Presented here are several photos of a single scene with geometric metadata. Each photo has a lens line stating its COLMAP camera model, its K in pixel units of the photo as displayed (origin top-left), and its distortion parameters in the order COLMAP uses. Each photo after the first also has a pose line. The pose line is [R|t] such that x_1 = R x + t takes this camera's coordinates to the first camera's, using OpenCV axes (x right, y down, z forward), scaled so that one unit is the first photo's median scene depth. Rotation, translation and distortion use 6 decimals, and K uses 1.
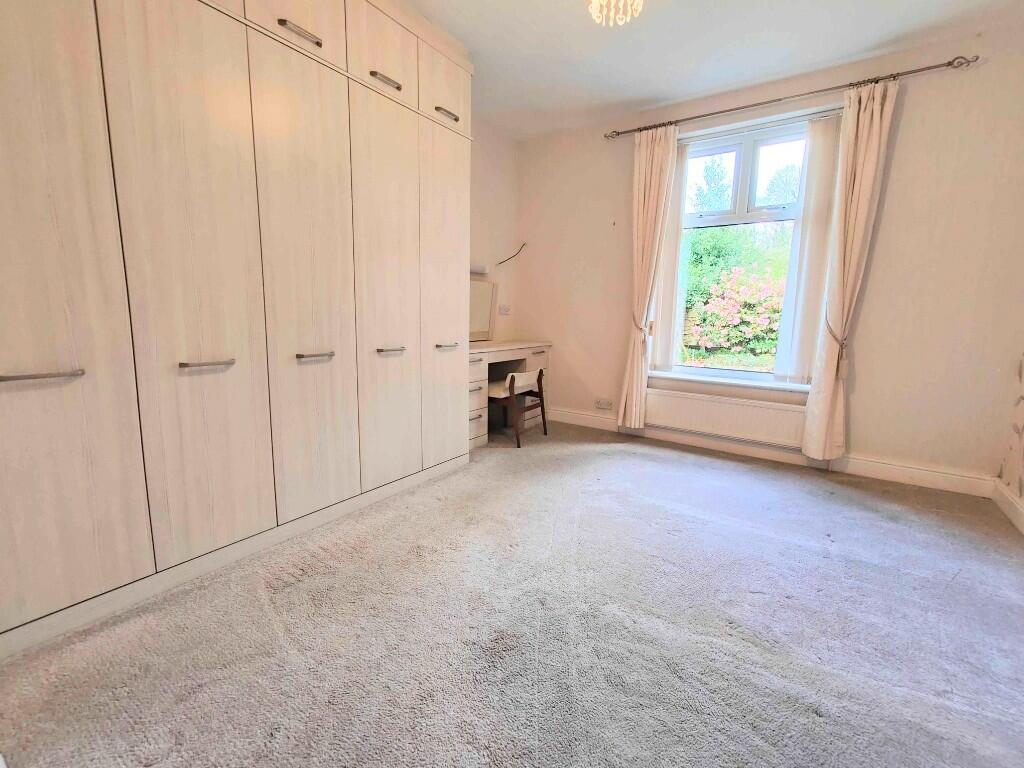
lens RADIAL K [[451.1, 0, 509.4], [0, 451.1, 380.2], [0, 0, 1]] dist [0.009476, -0.000254]
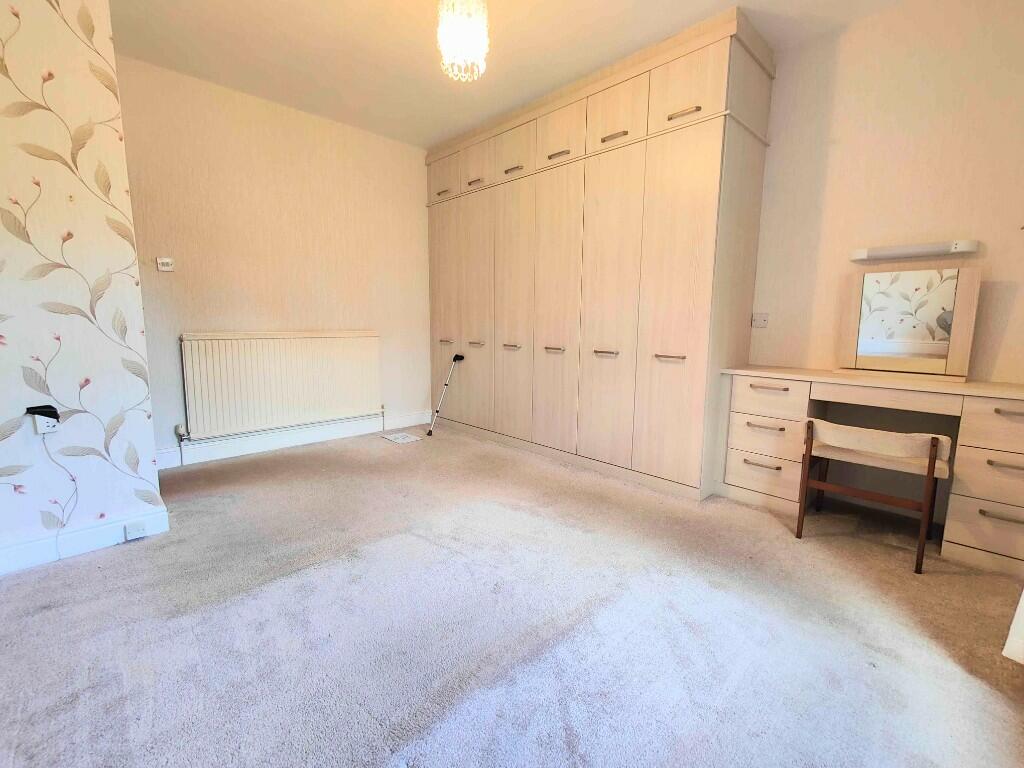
lens RADIAL K [[451.1, 0, 509.4], [0, 451.1, 380.2], [0, 0, 1]] dist [0.009476, -0.000254]
pose [[-0.208219, 0.114402, -0.971369, 0.973375], [-0.156182, 0.976504, 0.148485, -0.132714], [0.965532, 0.182628, -0.185459, 0.972704]]
